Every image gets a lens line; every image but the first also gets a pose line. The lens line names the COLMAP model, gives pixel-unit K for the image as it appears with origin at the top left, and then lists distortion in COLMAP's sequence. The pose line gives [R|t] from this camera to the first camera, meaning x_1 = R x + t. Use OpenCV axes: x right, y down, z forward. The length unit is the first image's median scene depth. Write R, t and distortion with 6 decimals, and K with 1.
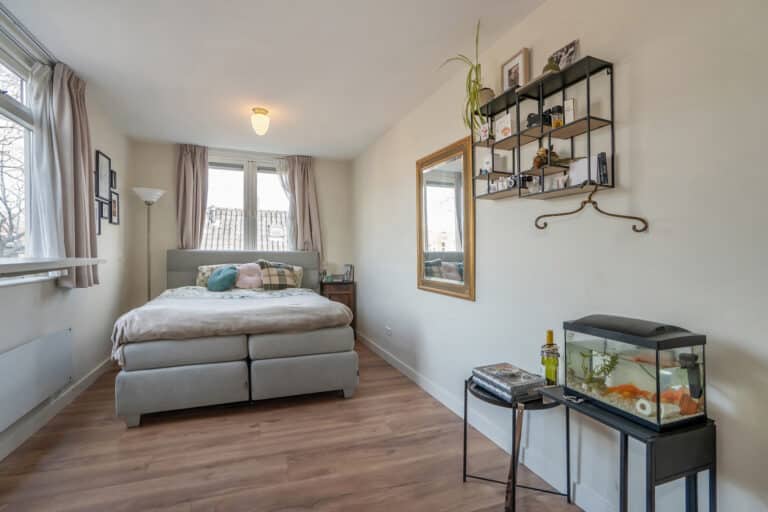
lens RADIAL K [[361.9, 0, 382.8], [0, 361.9, 253.5], [0, 0, 1]] dist [-0.054782, 0.026511]
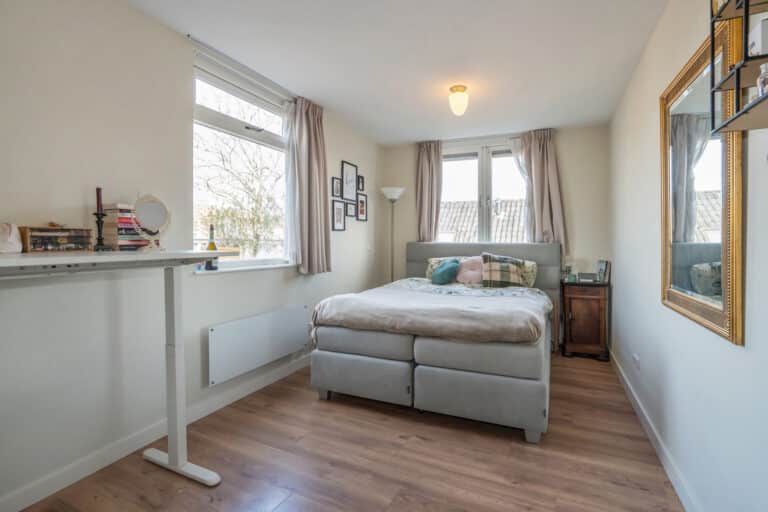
lens RADIAL K [[366.2, 0, 383.6], [0, 366.2, 245.5], [0, 0, 1]] dist [-0.056043, 0.028869]
pose [[0.702178, 0.000612, -0.712001, 0.145325], [-0.000175, 1.000000, 0.000688, -0.002022], [0.712001, -0.000359, 0.702178, 0.180810]]
